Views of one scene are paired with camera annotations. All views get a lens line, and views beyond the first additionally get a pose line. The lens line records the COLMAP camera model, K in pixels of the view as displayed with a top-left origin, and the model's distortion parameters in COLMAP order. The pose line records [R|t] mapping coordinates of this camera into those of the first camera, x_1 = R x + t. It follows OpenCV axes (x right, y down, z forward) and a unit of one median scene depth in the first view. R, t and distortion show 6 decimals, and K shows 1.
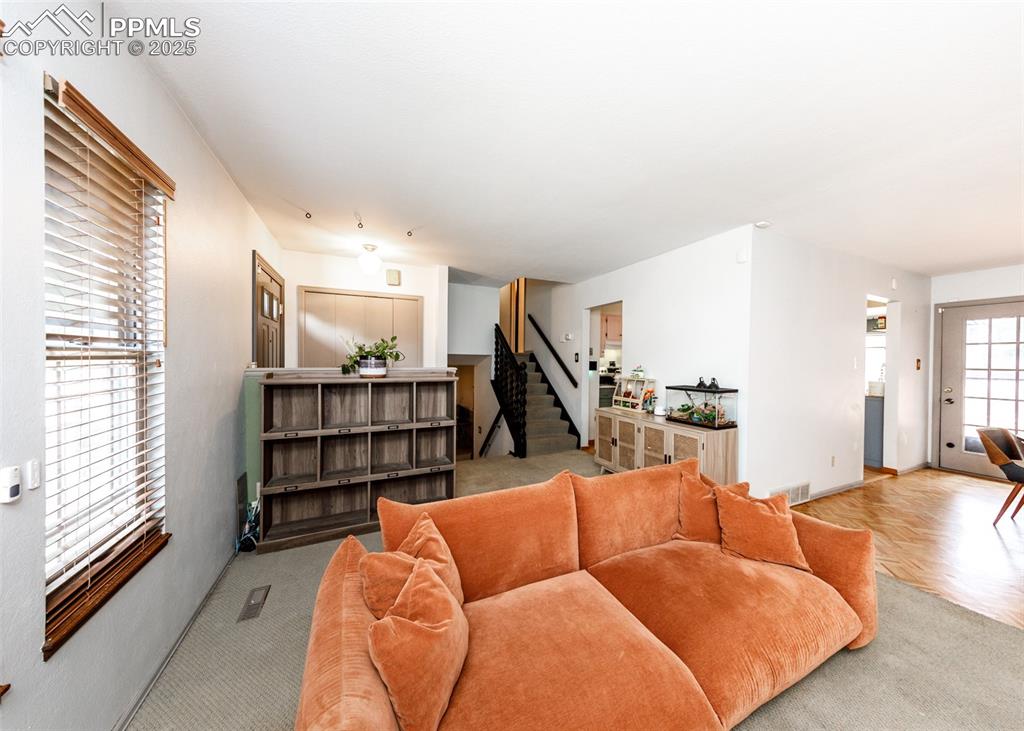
lens RADIAL K [[330.9, 0, 534.9], [0, 330.9, 364.9], [0, 0, 1]] dist [0.000767, 0.000074]
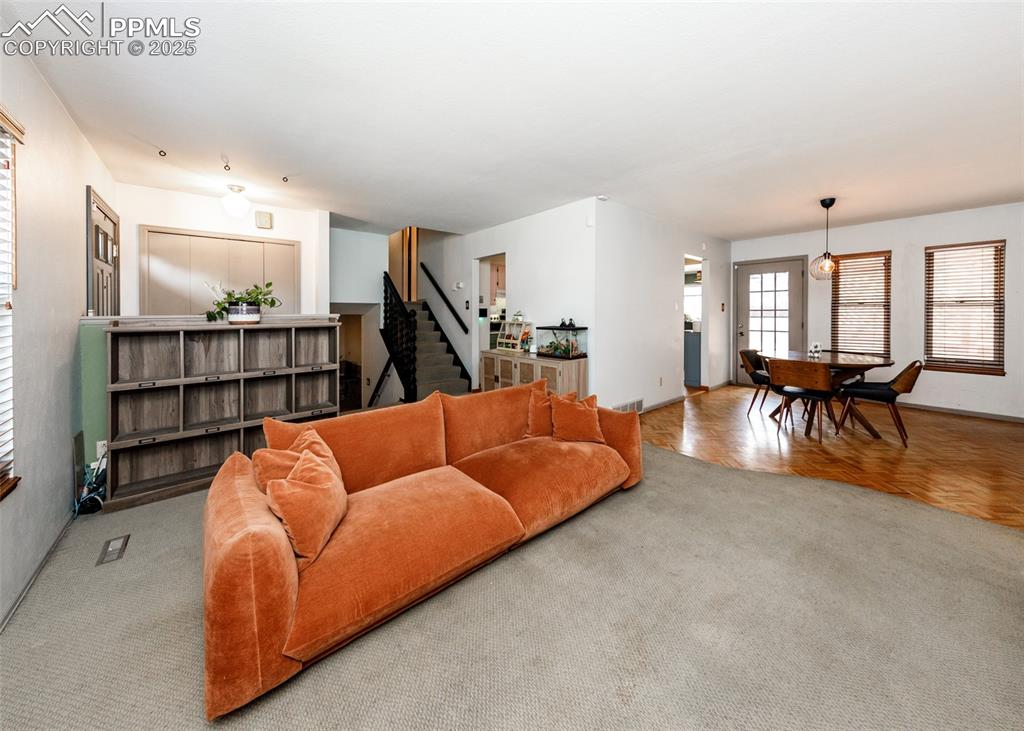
lens RADIAL K [[350.6, 0, 531.8], [0, 350.6, 314.1], [0, 0, 1]] dist [0.001875, -0.000392]
pose [[0.965758, -0.014441, 0.259042, 0.066410], [0.016091, 0.999861, -0.004250, 0.027082], [-0.258945, 0.008273, 0.965857, -0.232431]]
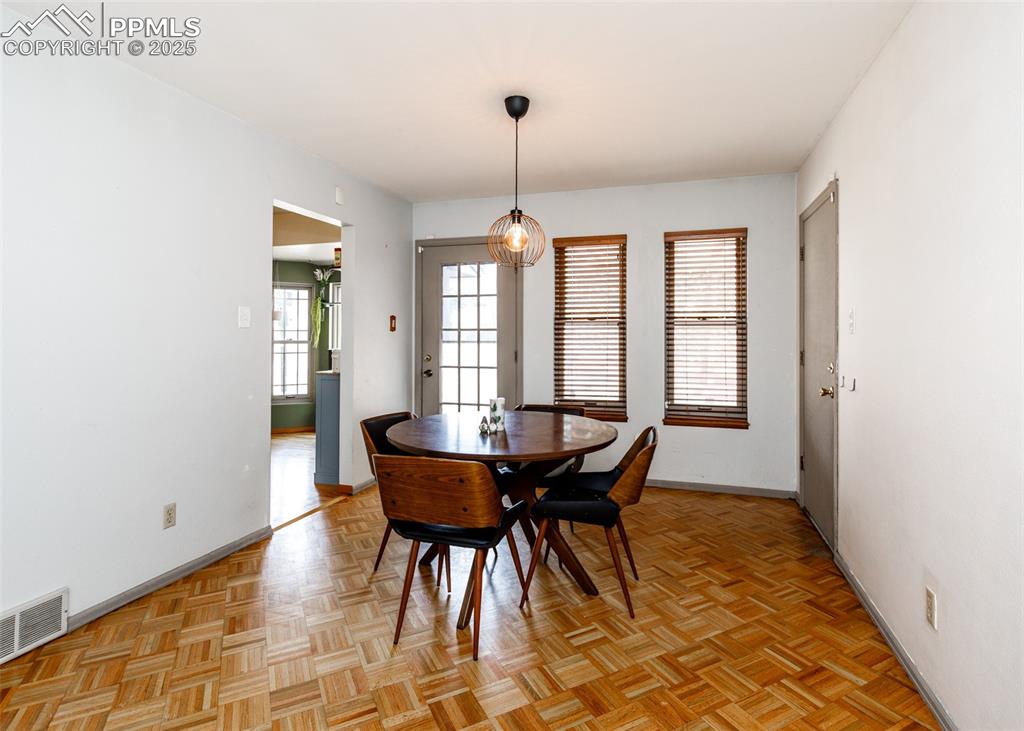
lens RADIAL K [[485.0, 0, 511.0], [0, 485.0, 326.1], [0, 0, 1]] dist [-0.003045, -0.000038]
pose [[0.712376, 0.000030, 0.701798, 0.870957], [0.013905, 0.999803, -0.014157, 0.030764], [-0.701660, 0.019844, 0.712235, 0.144100]]
